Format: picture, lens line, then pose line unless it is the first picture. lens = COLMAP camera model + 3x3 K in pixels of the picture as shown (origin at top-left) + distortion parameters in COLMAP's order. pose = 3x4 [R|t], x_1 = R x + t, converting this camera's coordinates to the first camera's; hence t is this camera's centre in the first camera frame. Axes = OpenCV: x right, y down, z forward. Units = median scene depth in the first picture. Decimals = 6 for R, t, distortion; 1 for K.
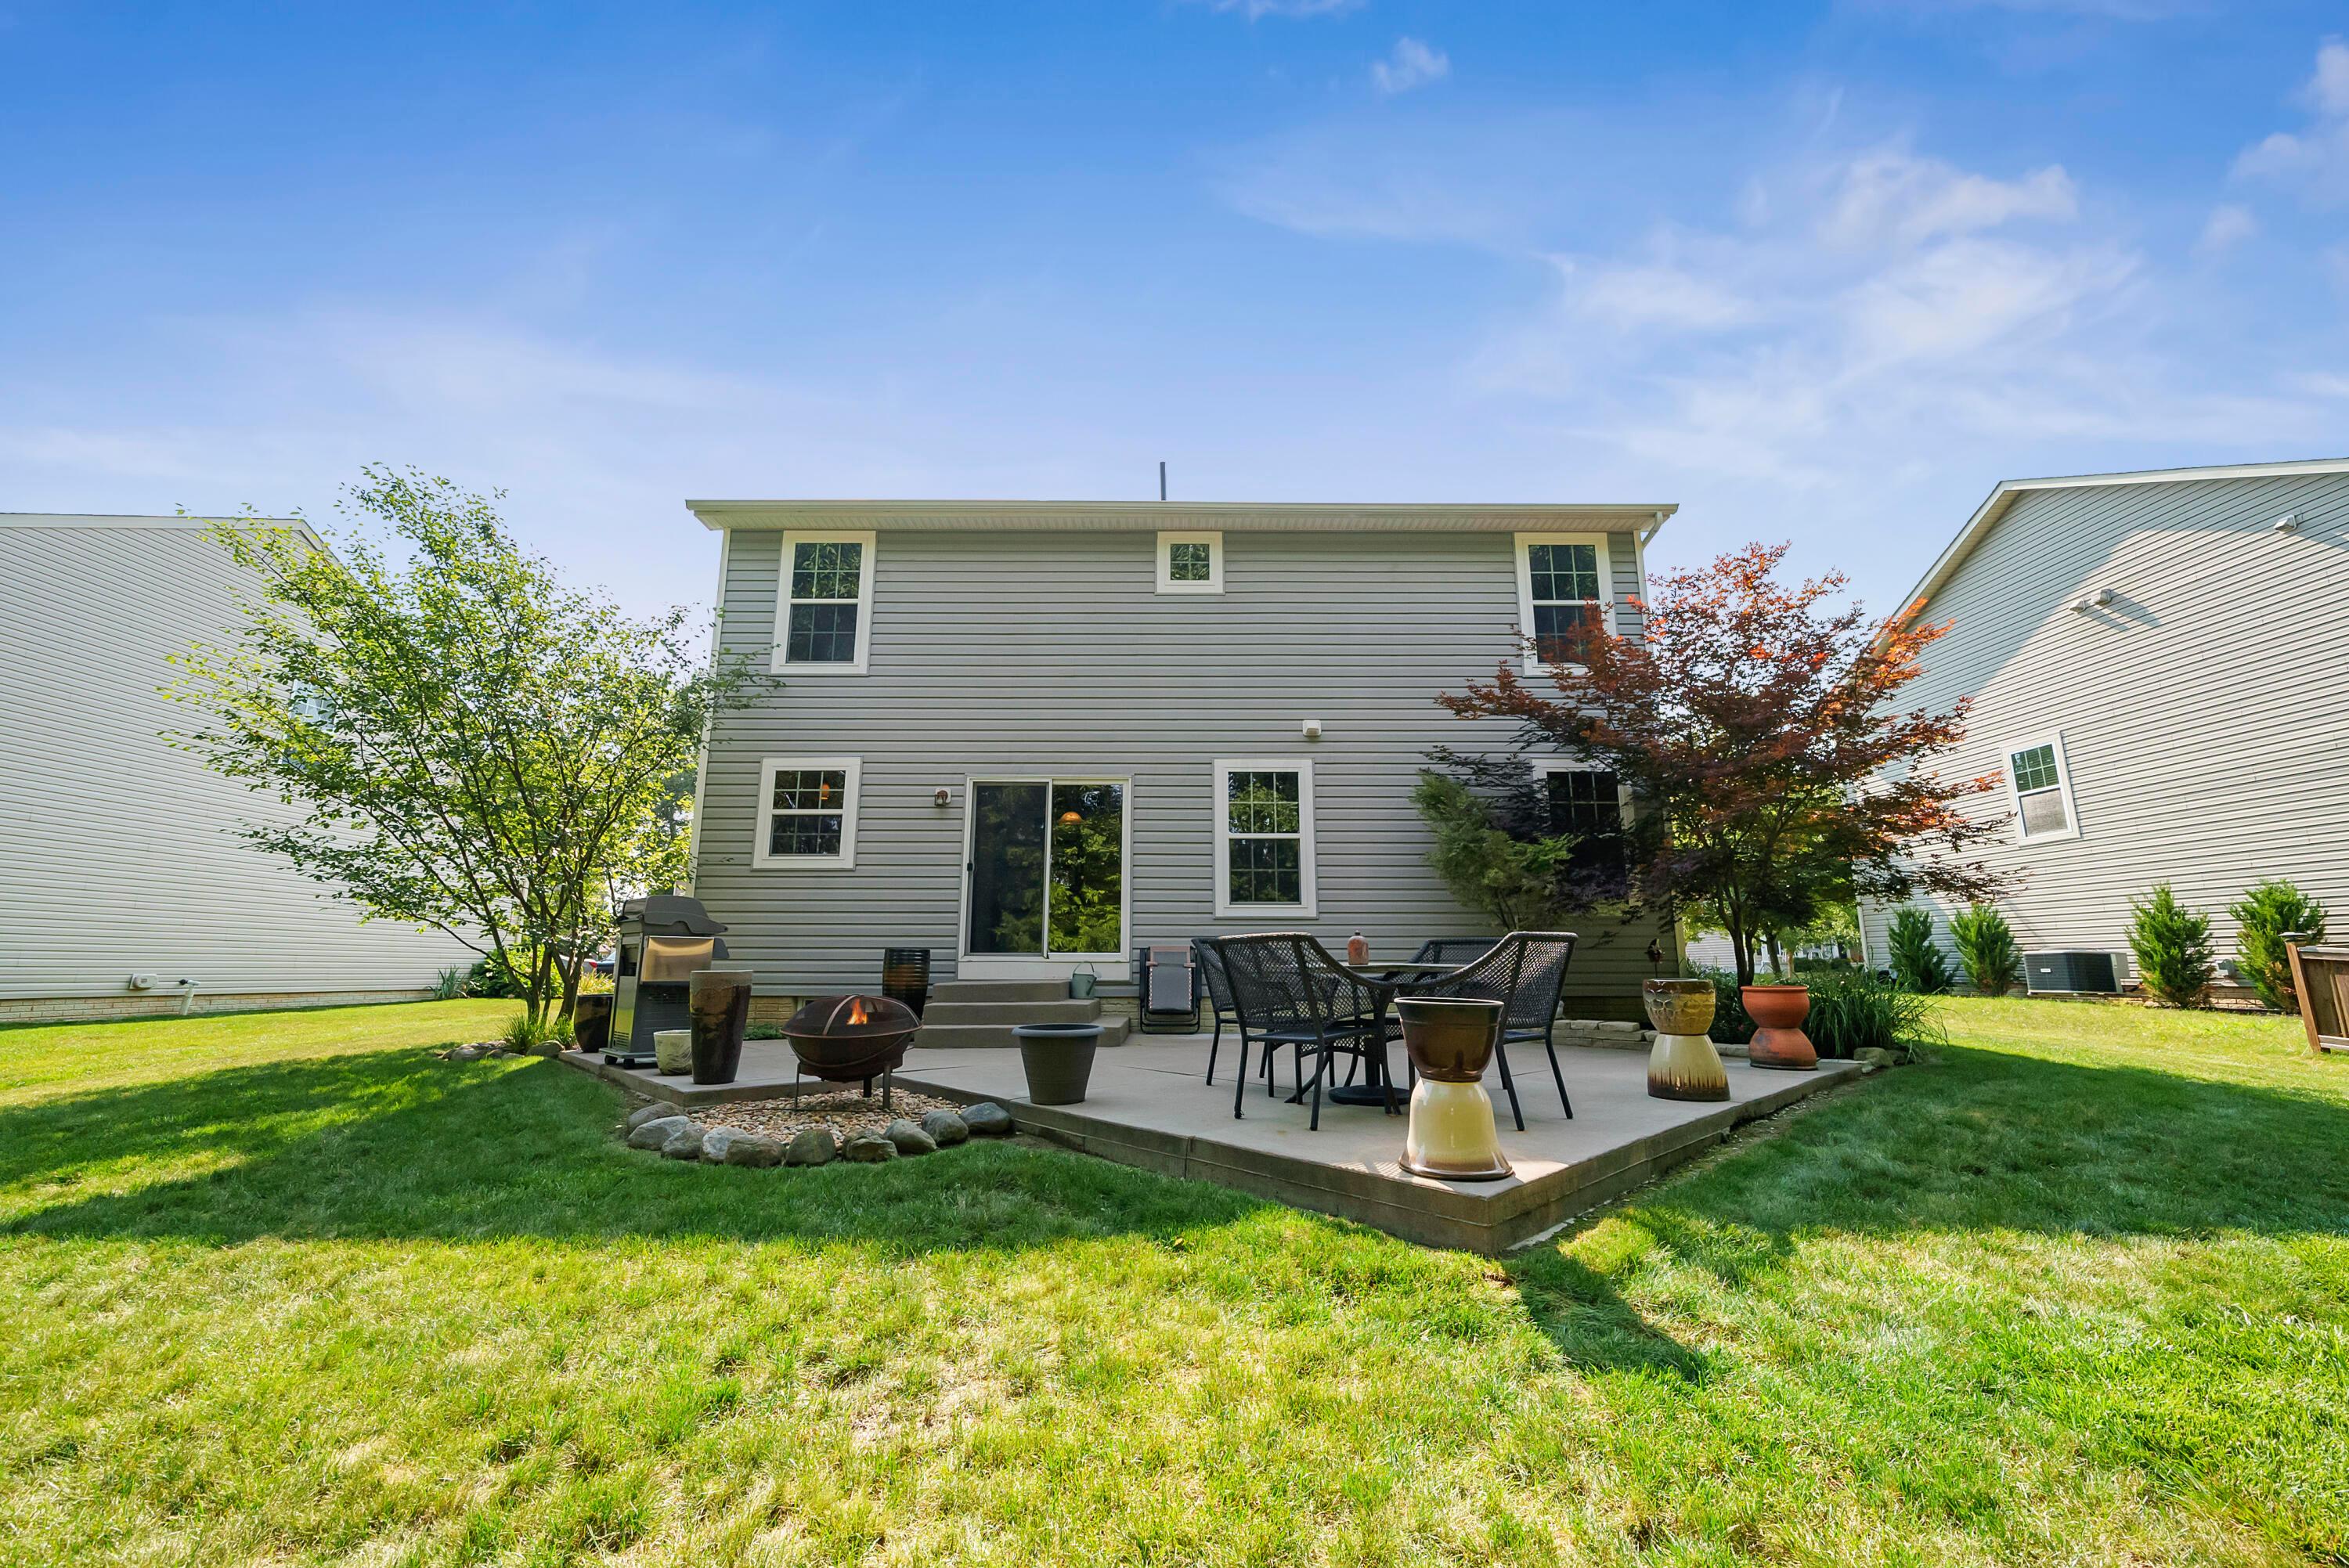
lens RADIAL K [[920.1, 0, 1174.5], [0, 920.1, 784.0], [0, 0, 1]] dist [0.000105, 0.000333]
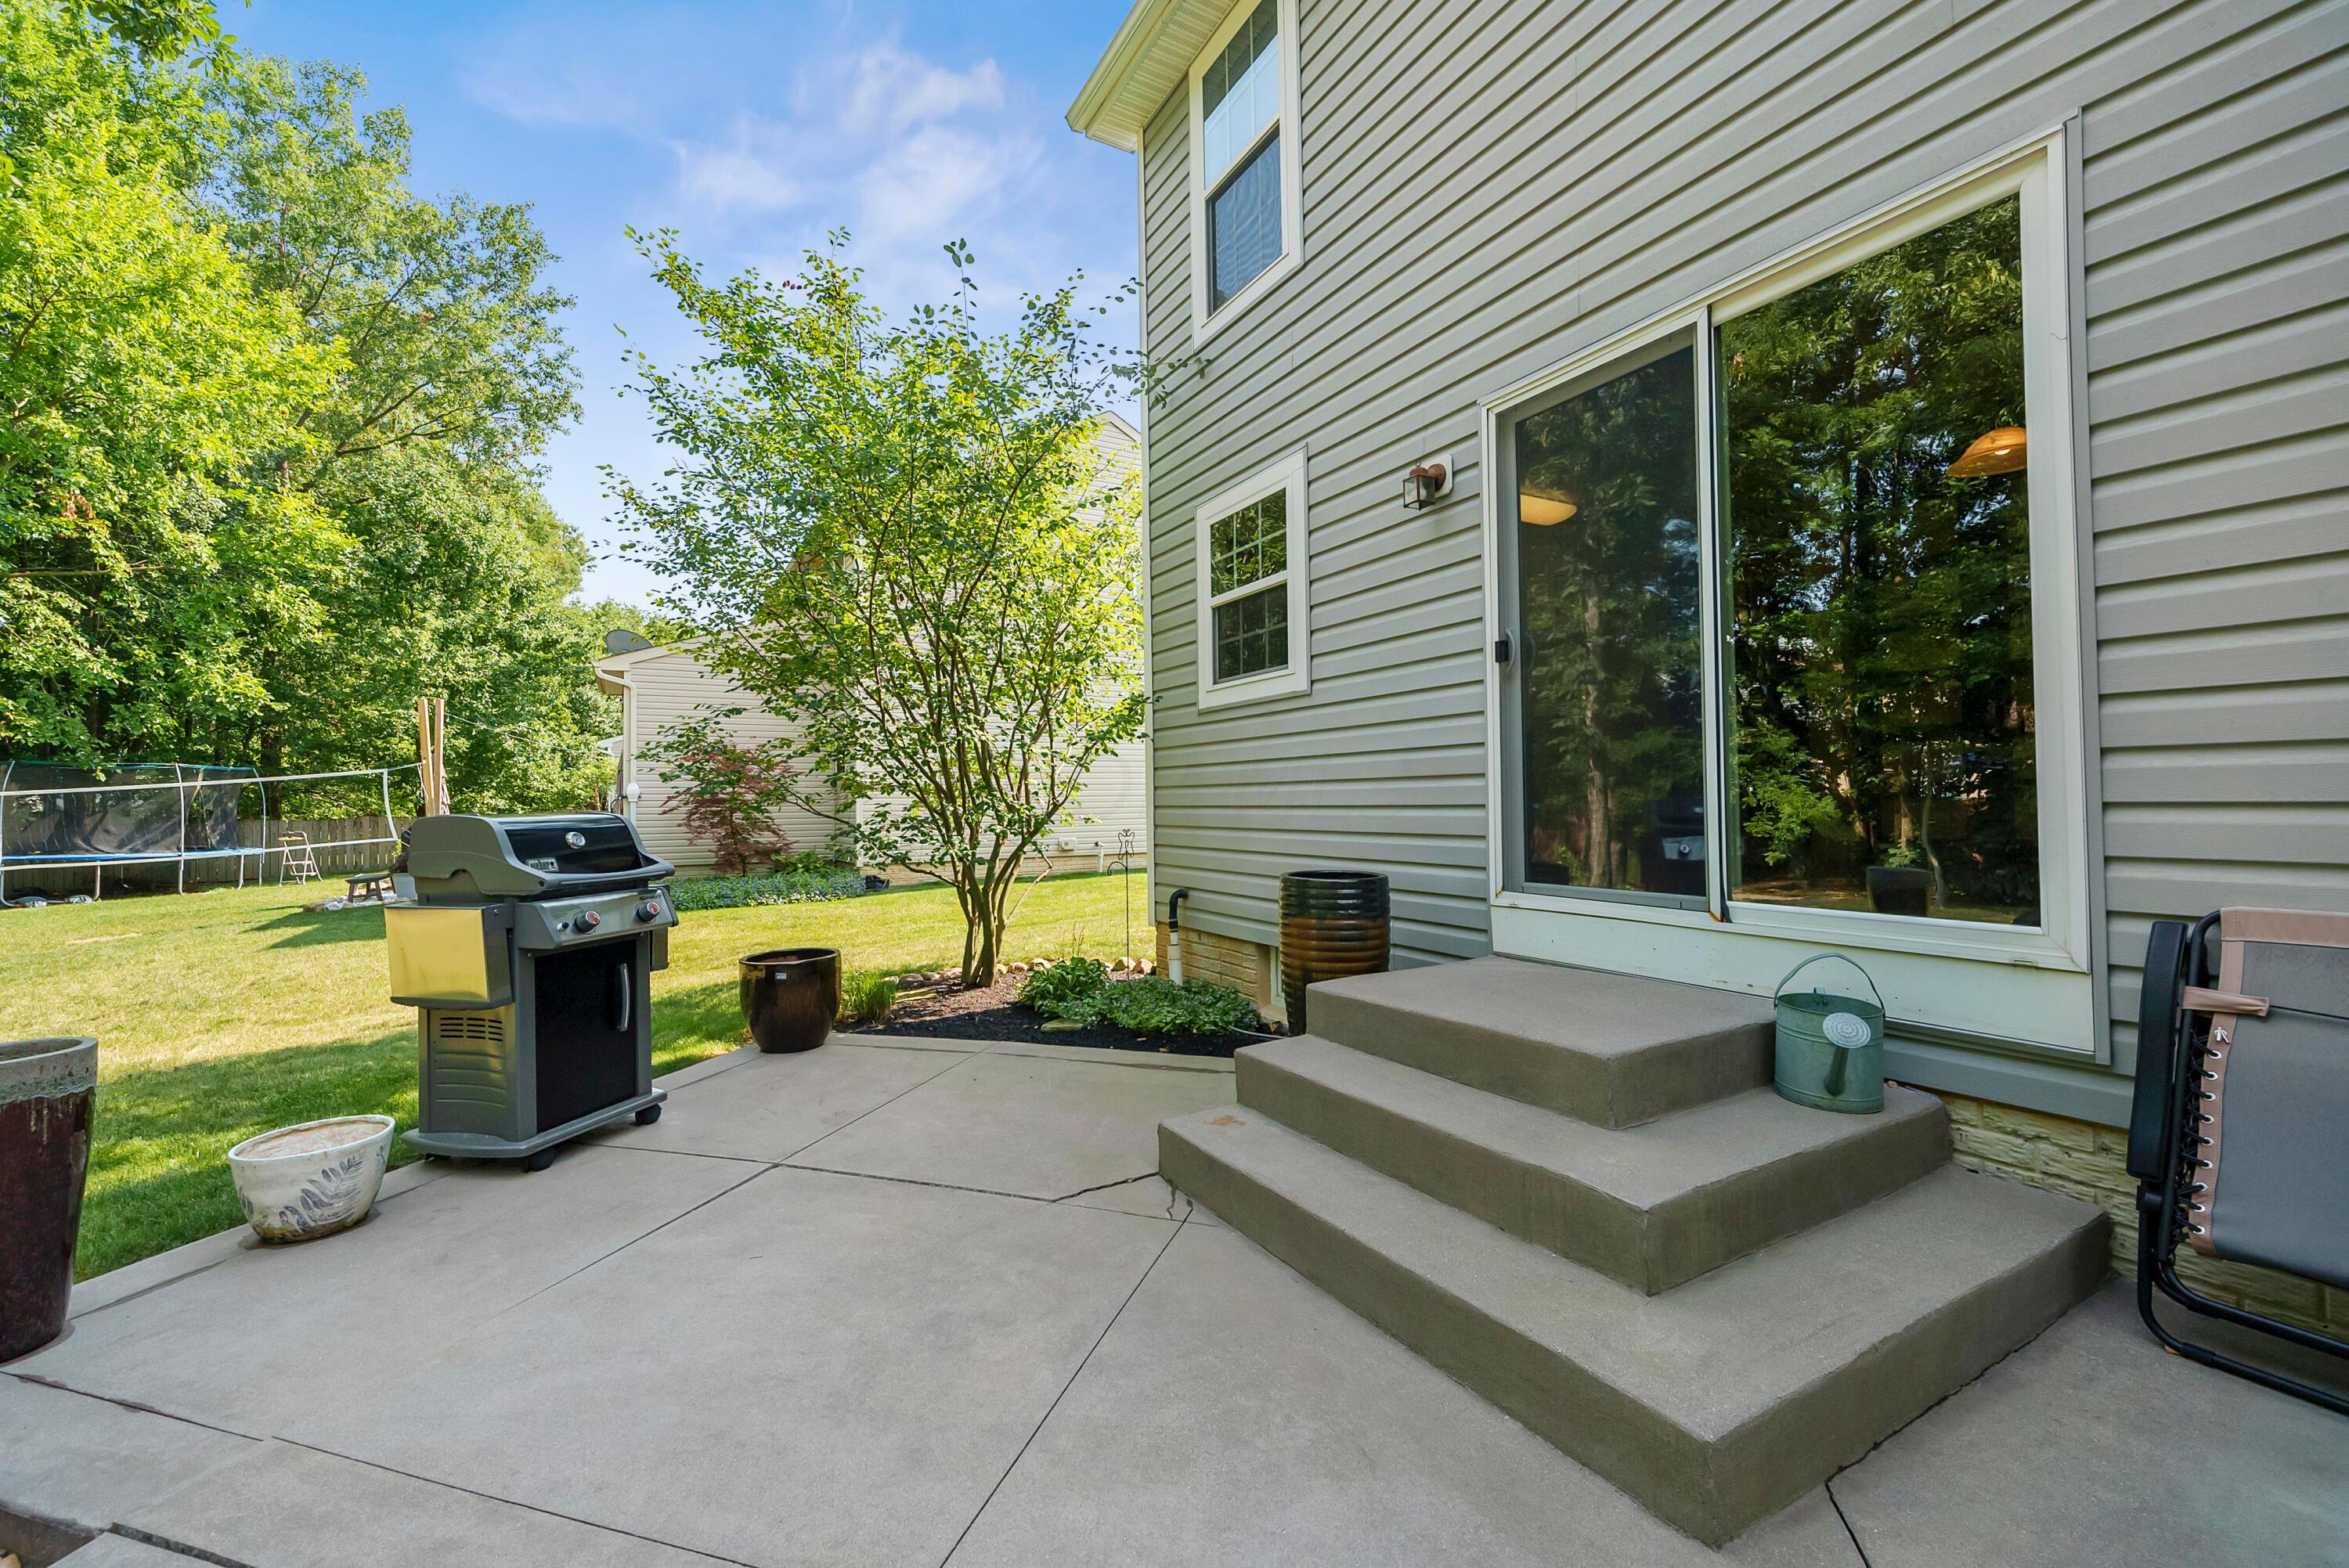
lens RADIAL K [[968.9, 0, 1166.6], [0, 968.9, 783.4], [0, 0, 1]] dist [0.000922, 0.000340]
pose [[0.491232, -0.024363, -0.870688, 0.044760], [0.187421, 0.979150, 0.078343, 0.085226], [0.850626, -0.201670, 0.485556, 0.682025]]
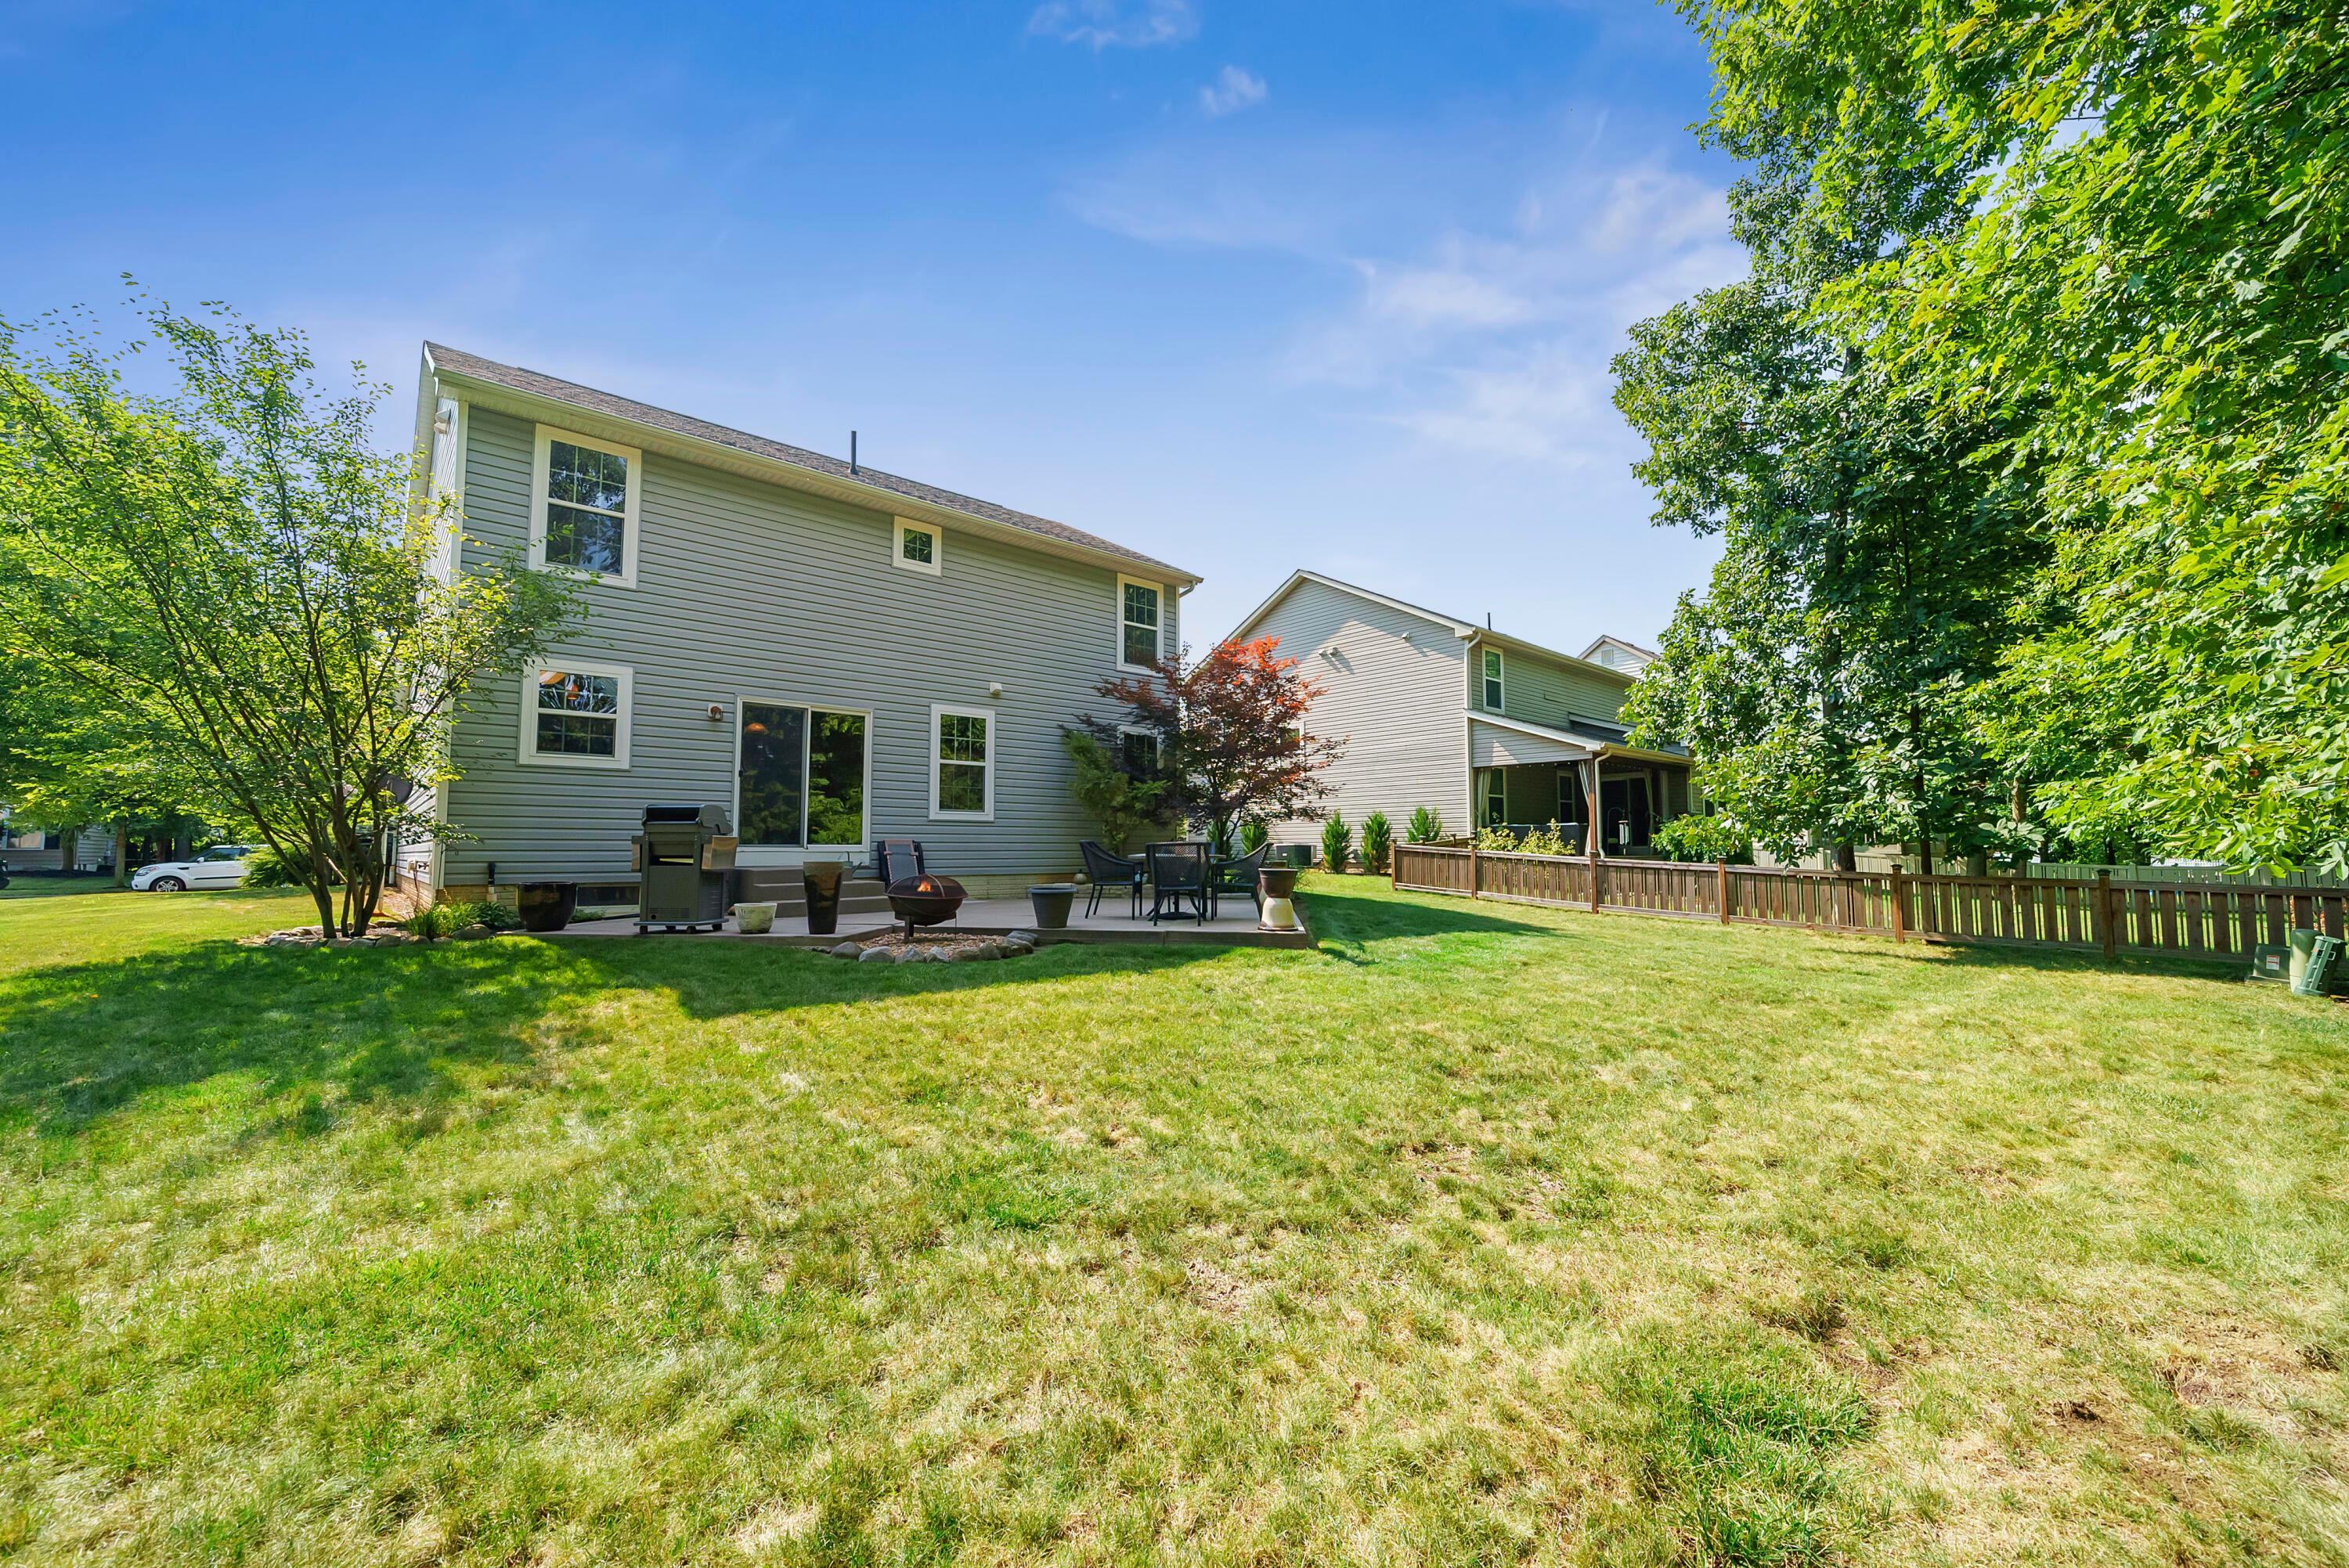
lens RADIAL K [[935.9, 0, 1174.5], [0, 935.9, 784.0], [0, 0, 1]] dist [-0.000154, 0.000103]
pose [[0.742714, 0.046260, 0.668009, -0.608268], [-0.128637, 0.988886, 0.074542, -0.058777], [-0.657137, -0.141294, 0.740410, -0.267385]]
